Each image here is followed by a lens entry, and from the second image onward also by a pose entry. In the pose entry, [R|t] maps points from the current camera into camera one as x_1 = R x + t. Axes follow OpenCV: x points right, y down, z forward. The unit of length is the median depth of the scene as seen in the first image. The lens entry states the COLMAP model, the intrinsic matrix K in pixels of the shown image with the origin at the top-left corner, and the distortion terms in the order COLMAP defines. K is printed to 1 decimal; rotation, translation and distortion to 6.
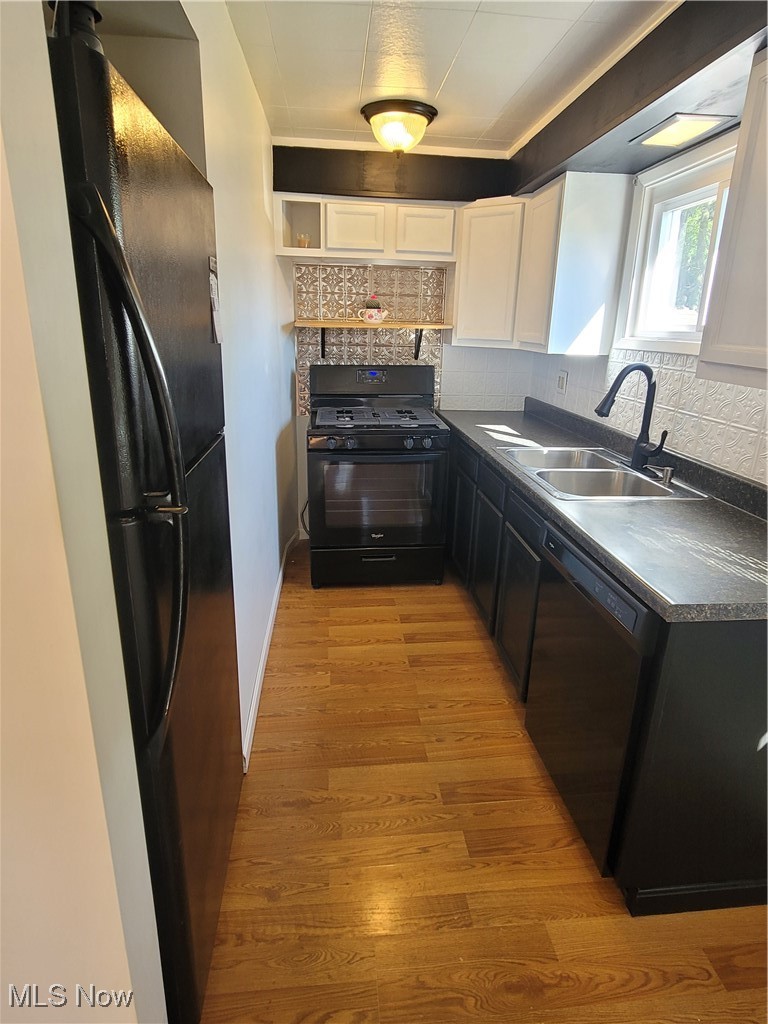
lens RADIAL K [[578.2, 0, 385.9], [0, 578.2, 500.3], [0, 0, 1]] dist [-0.005729, -0.000182]
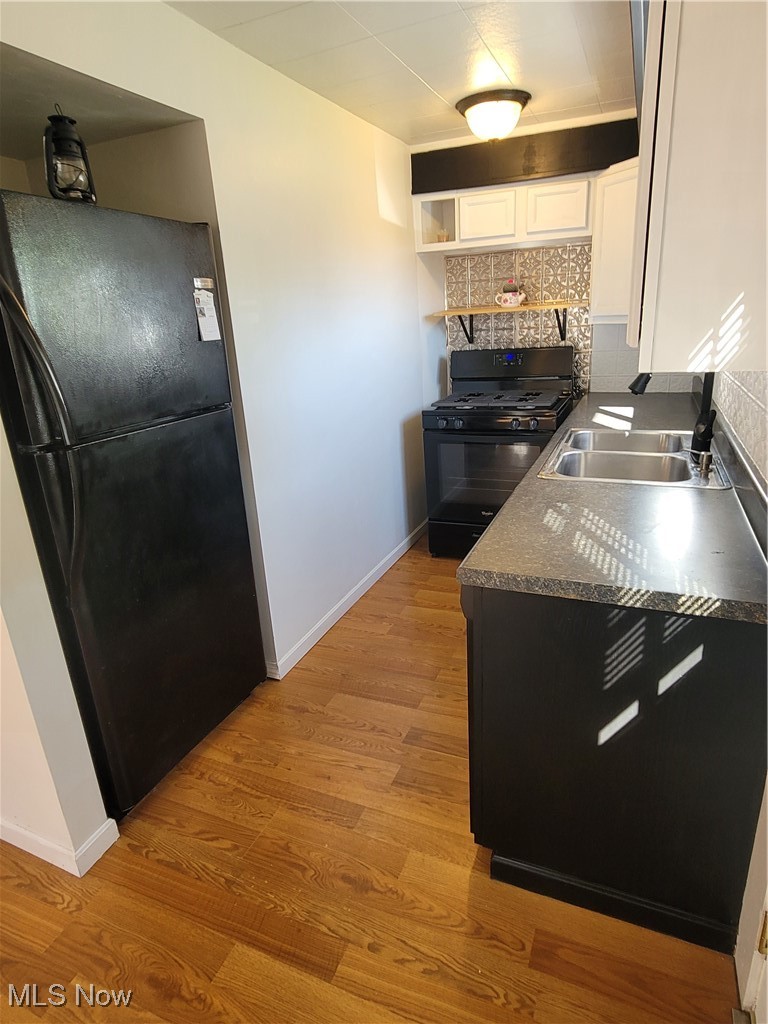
lens RADIAL K [[578.2, 0, 385.9], [0, 578.2, 500.3], [0, 0, 1]] dist [-0.005729, -0.000182]
pose [[0.874524, 0.079202, -0.478472, 0.333409], [-0.069249, 0.996858, 0.038442, 0.010356], [0.480013, -0.000484, 0.877261, 0.001469]]
